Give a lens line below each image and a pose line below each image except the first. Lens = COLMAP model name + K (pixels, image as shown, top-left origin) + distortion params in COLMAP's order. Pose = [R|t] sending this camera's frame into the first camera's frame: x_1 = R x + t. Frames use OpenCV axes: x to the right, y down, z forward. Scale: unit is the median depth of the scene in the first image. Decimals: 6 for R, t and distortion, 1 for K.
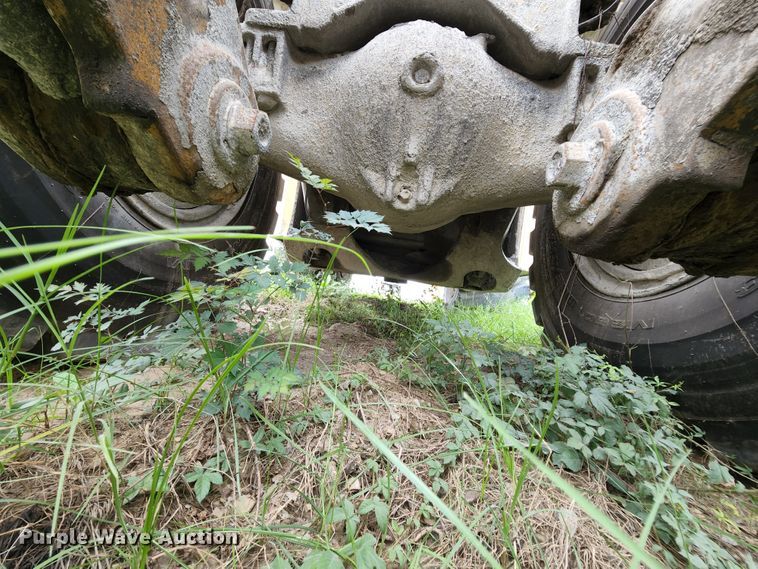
lens RADIAL K [[314.7, 0, 381.8], [0, 314.7, 281.1], [0, 0, 1]] dist [0.001249, -0.000465]
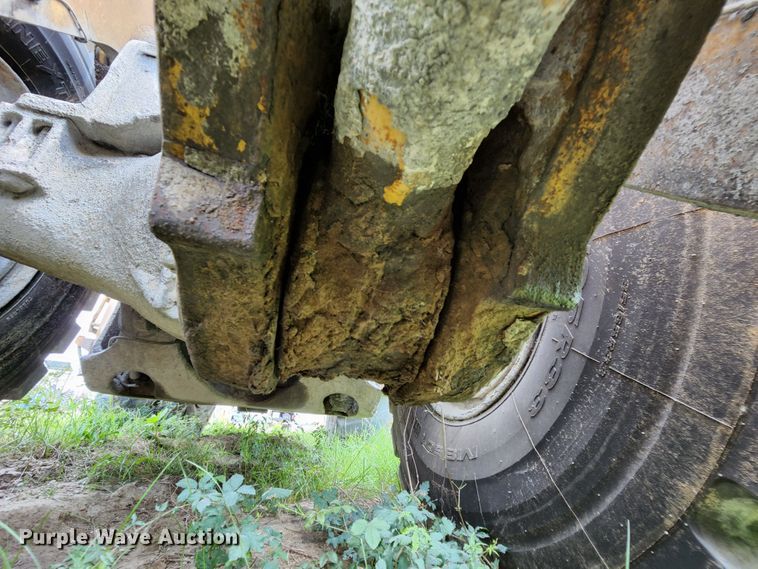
lens RADIAL K [[314.7, 0, 377.5], [0, 314.7, 278.5], [0, 0, 1]] dist [0.001249, -0.000465]
pose [[0.955658, 0.062526, 0.287763, 0.304246], [0.049028, 0.929776, -0.364847, -0.009033], [-0.290368, 0.362778, 0.885482, 0.118888]]
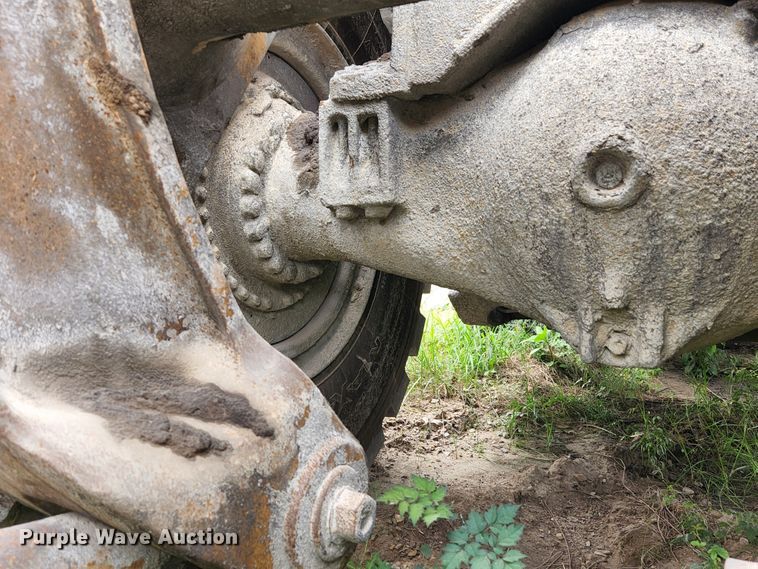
lens RADIAL K [[682.0, 0, 378.0], [0, 682.0, 284.9], [0, 0, 1]] dist [0.042616, -0.009128]
pose [[0.888531, -0.111670, -0.445020, 0.248874], [0.145482, 0.988450, 0.042437, -0.489895], [0.435141, -0.102448, 0.894515, -0.279773]]
